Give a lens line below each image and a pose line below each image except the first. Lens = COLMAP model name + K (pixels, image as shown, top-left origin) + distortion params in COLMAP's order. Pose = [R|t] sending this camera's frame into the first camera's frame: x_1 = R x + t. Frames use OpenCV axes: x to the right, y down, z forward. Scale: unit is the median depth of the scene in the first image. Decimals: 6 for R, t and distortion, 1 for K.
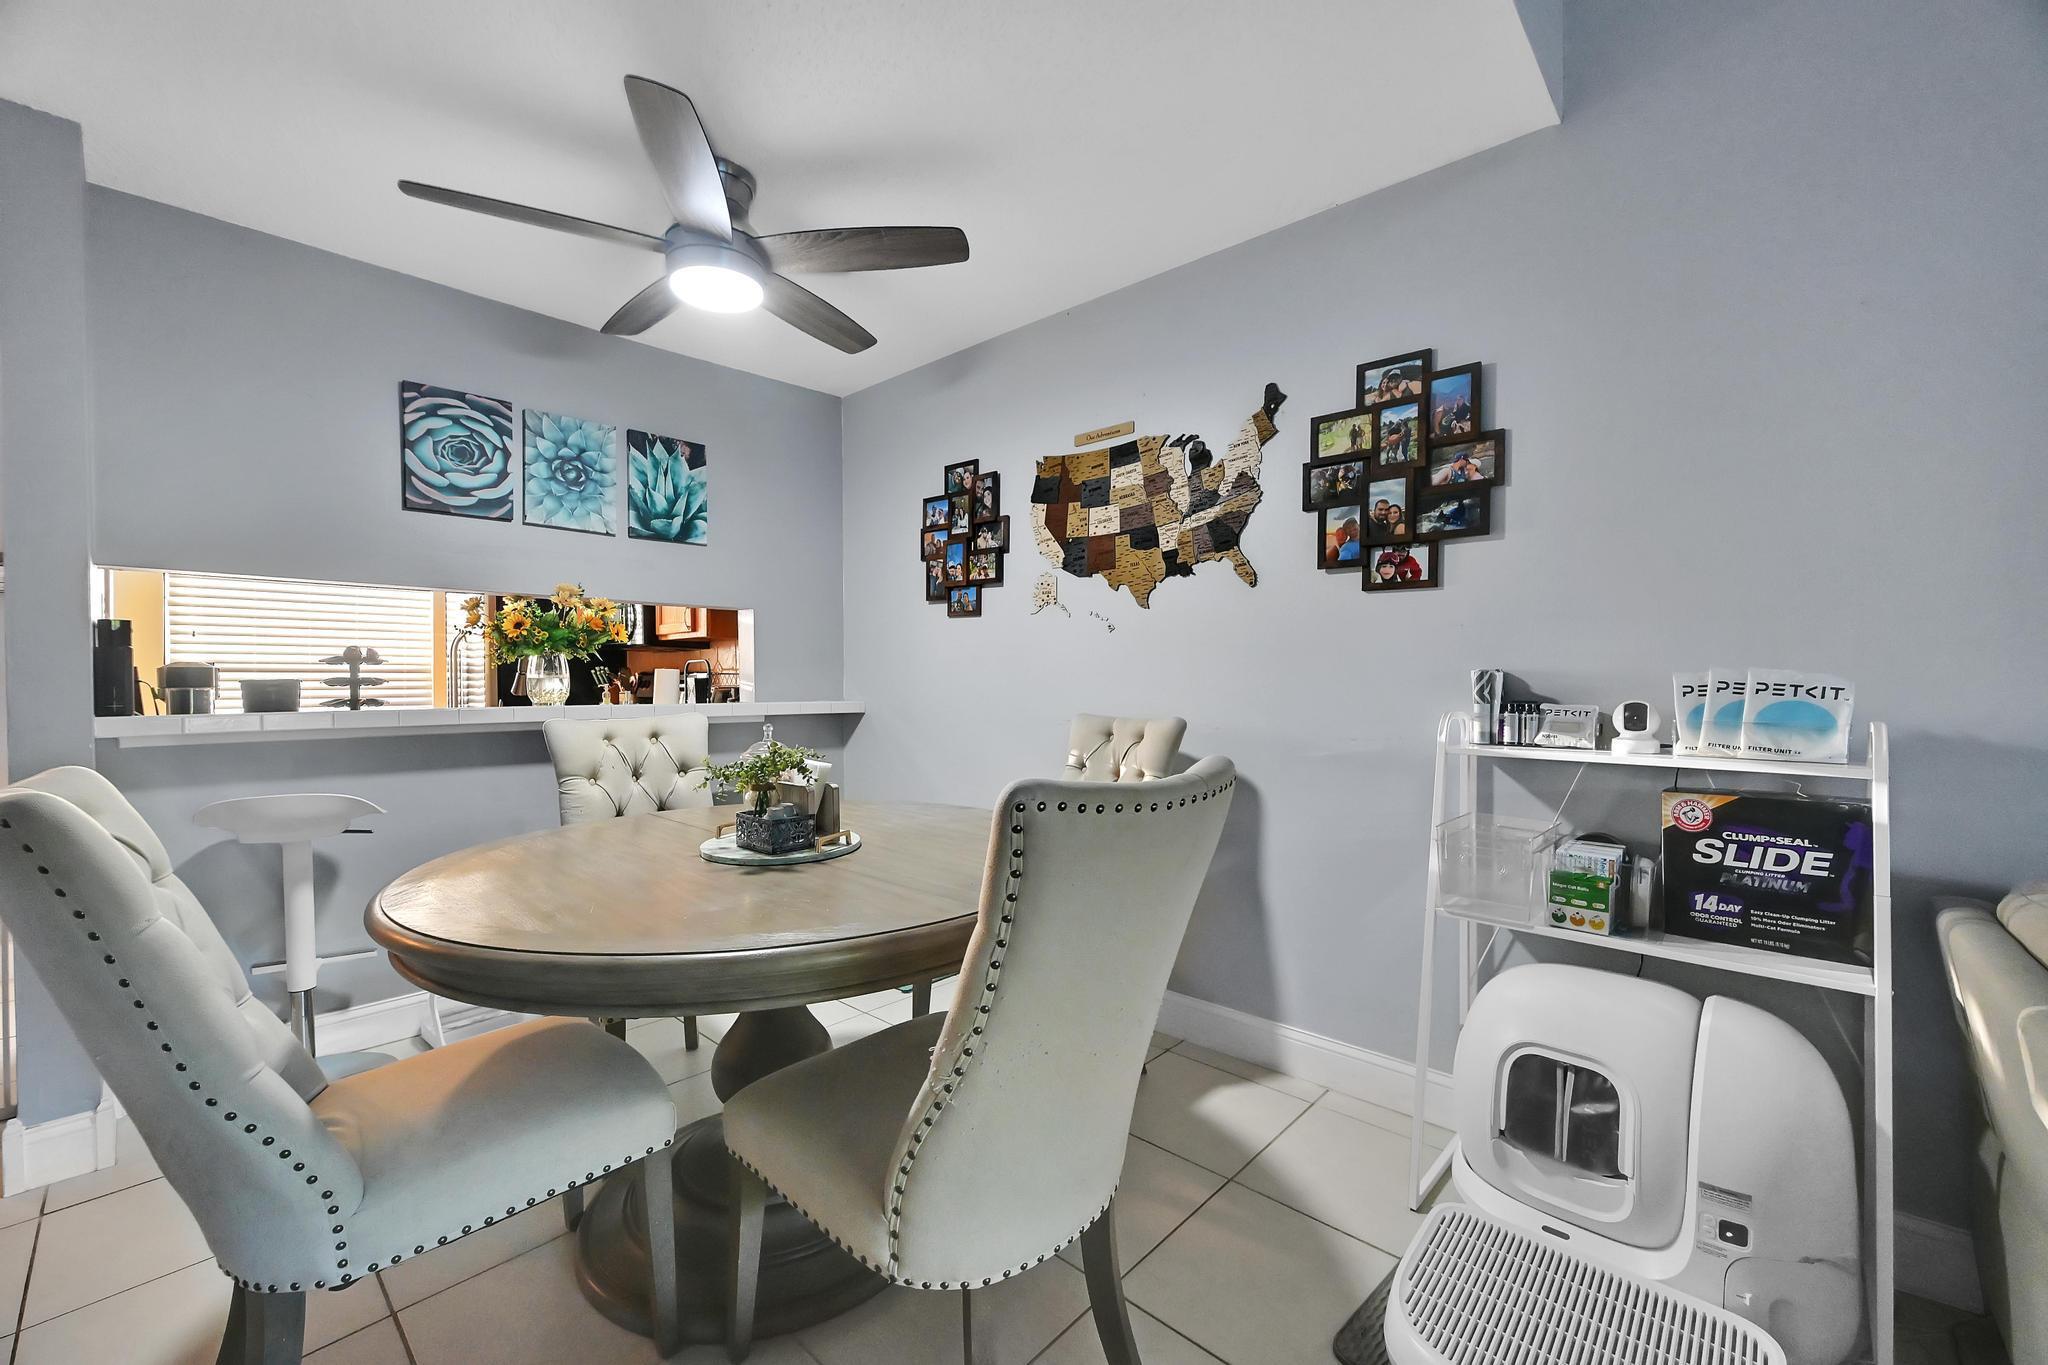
lens RADIAL K [[812.3, 0, 1016.6], [0, 812.3, 690.6], [0, 0, 1]] dist [-0.000360, -0.000181]
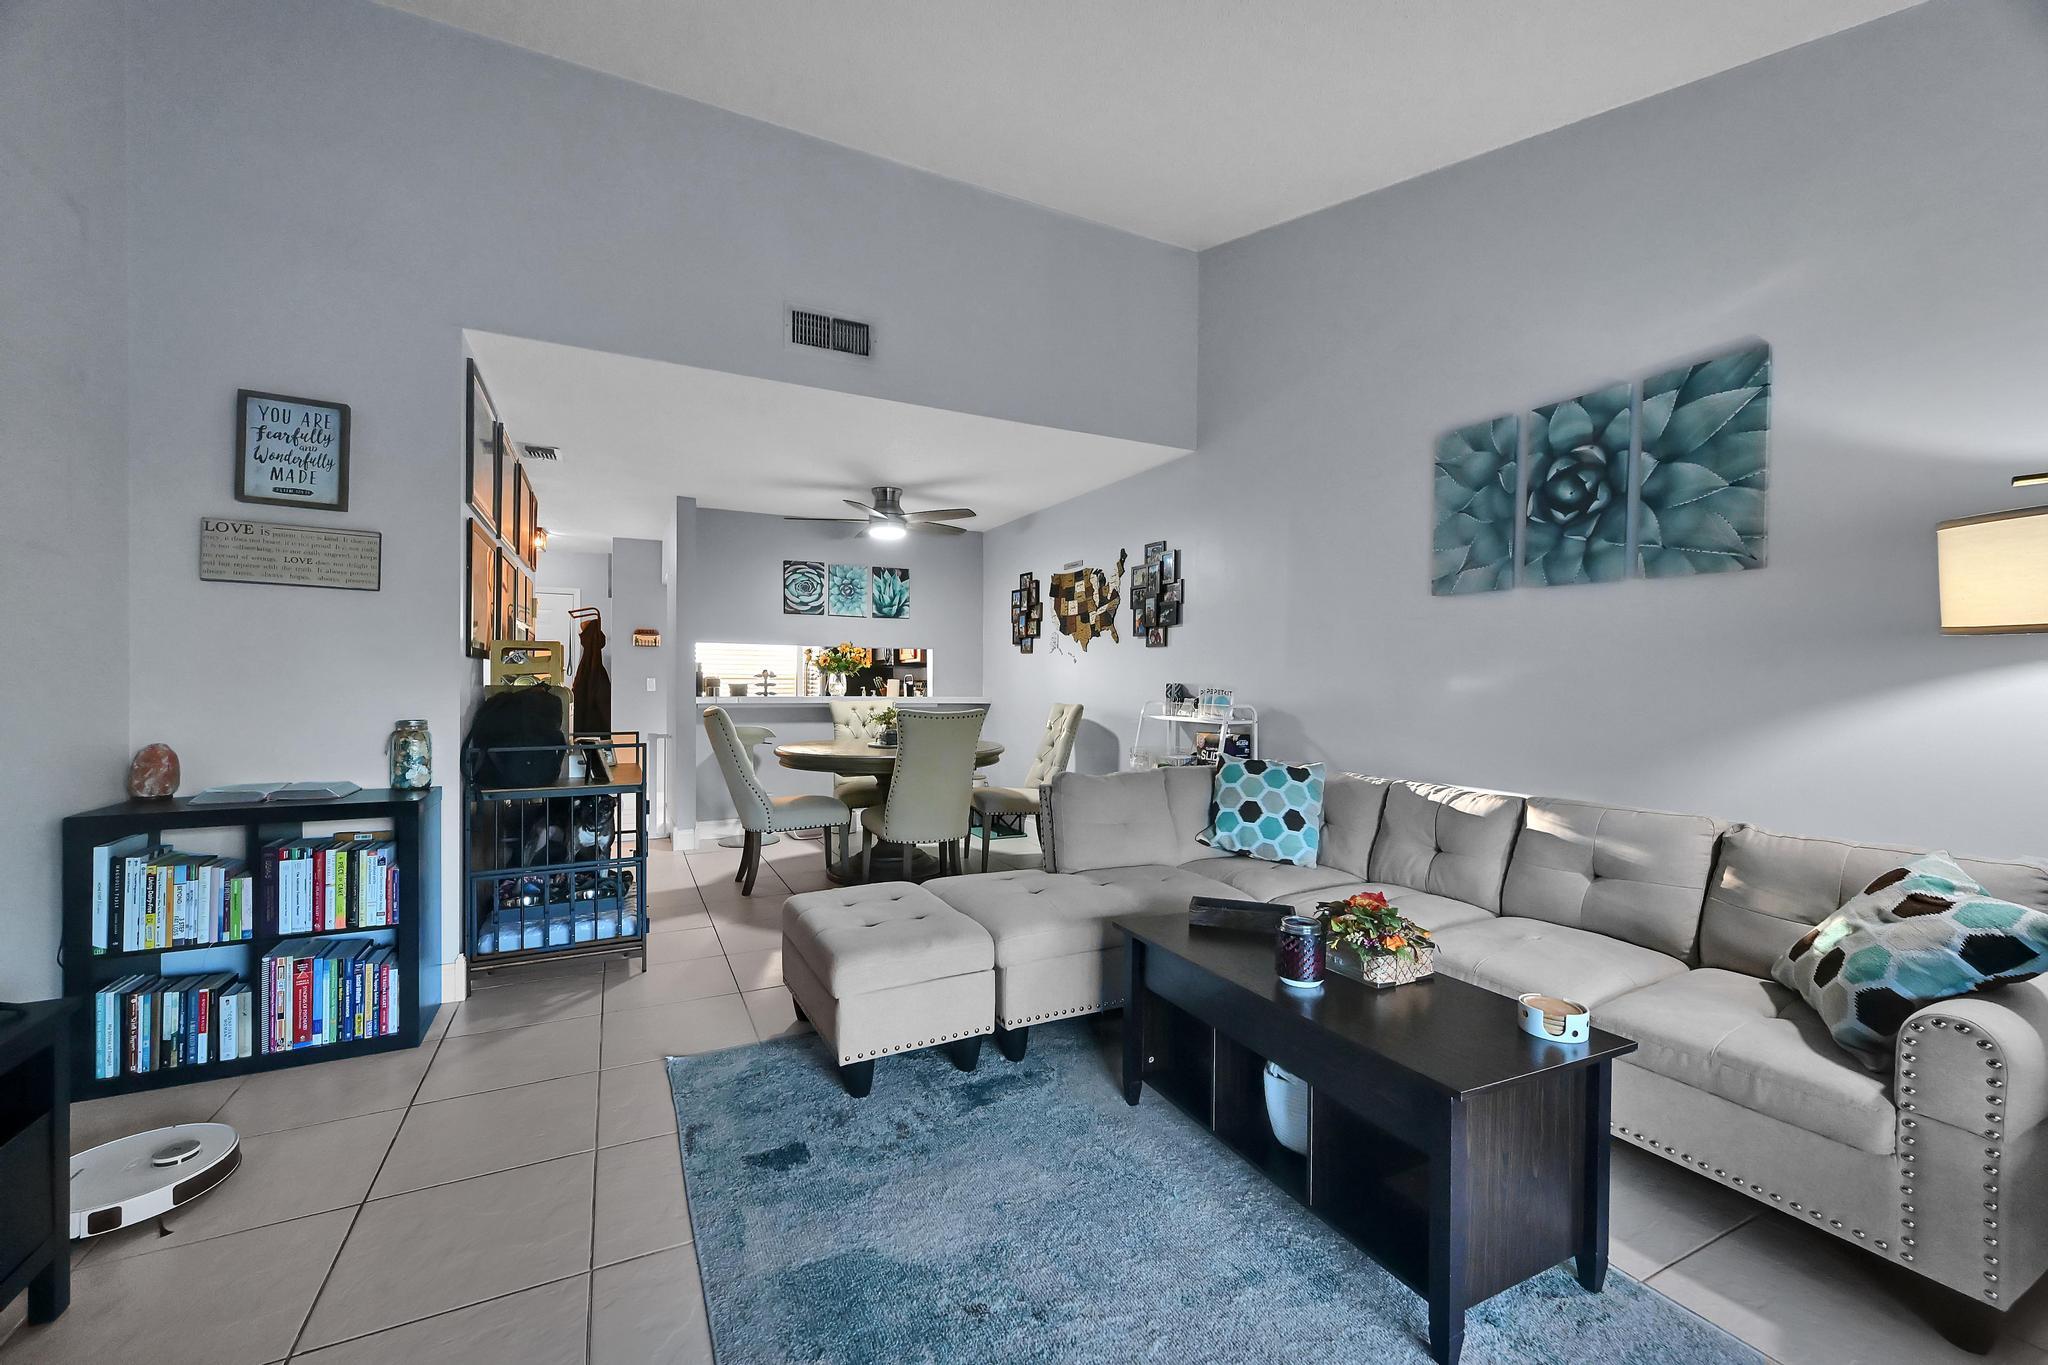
lens RADIAL K [[812.3, 0, 1025.3], [0, 812.3, 683.3], [0, 0, 1]] dist [-0.000360, -0.000181]
pose [[0.937041, 0.006838, -0.349151, 0.729272], [-0.012567, 0.999821, -0.014145, 0.008775], [0.348992, 0.017642, 0.936960, -0.965527]]
